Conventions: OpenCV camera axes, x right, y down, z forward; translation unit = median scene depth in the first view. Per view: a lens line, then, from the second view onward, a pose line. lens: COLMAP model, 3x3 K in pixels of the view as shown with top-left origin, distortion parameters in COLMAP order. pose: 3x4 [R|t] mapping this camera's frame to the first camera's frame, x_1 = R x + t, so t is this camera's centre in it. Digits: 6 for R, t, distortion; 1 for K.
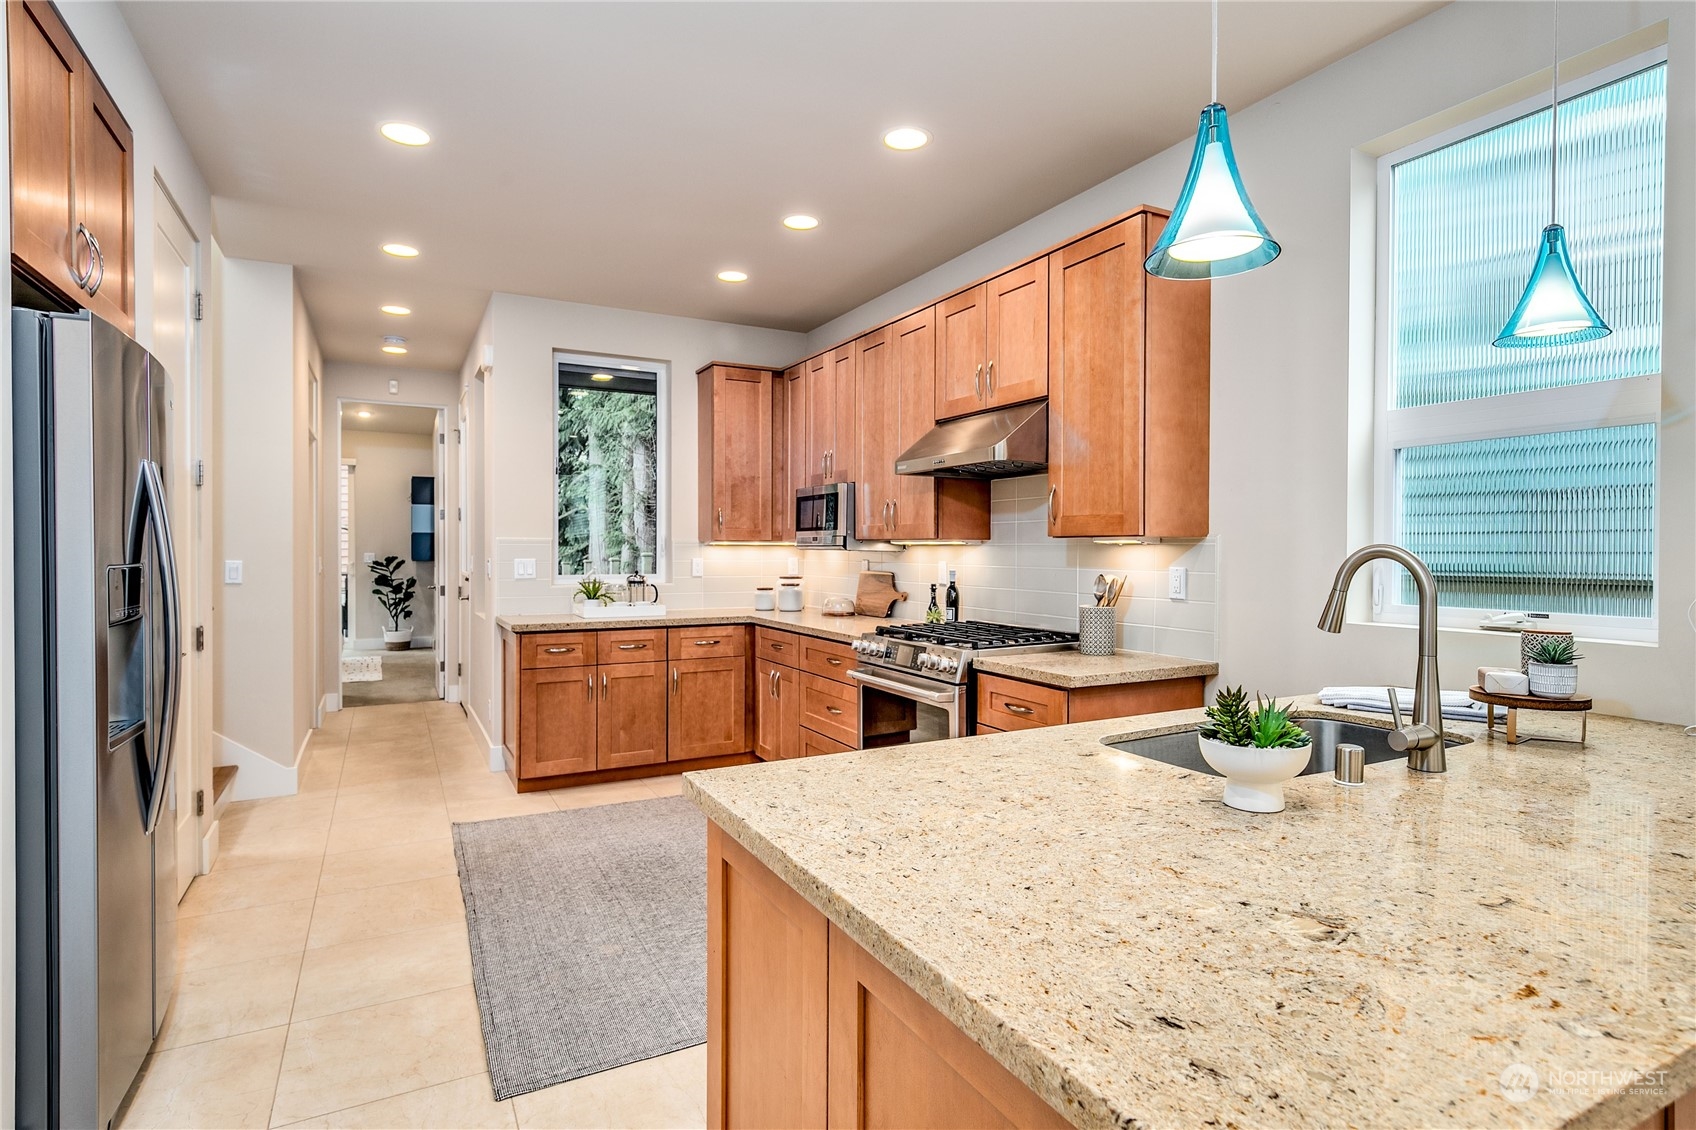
lens RADIAL K [[861.6, 0, 857.8], [0, 861.6, 559.0], [0, 0, 1]] dist [0.010200, -0.002647]
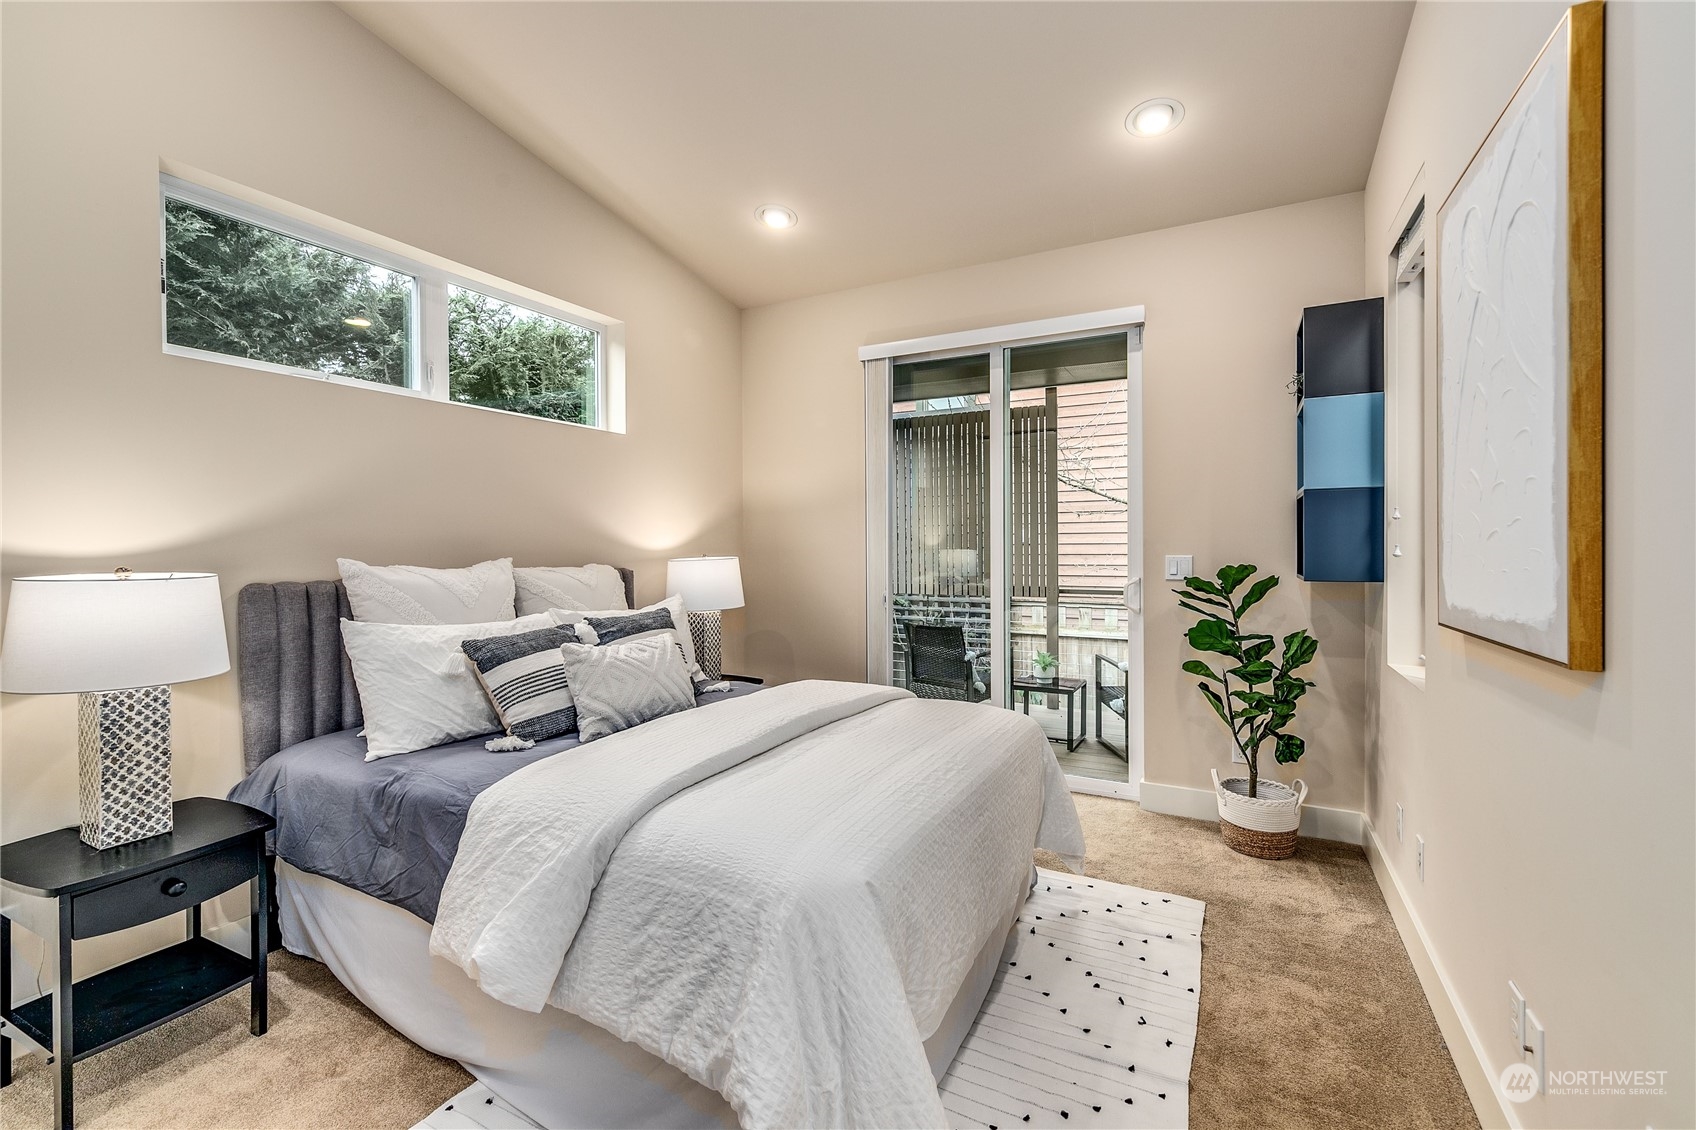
lens RADIAL K [[742.4, 0, 839.3], [0, 742.4, 552.8], [0, 0, 1]] dist [0.013155, -0.001672]
pose [[0.549017, 0.001913, -0.835809, -0.768526], [-0.001052, 0.999998, 0.001597, -0.016299], [0.835810, 0.000003, 0.549018, 1.429561]]
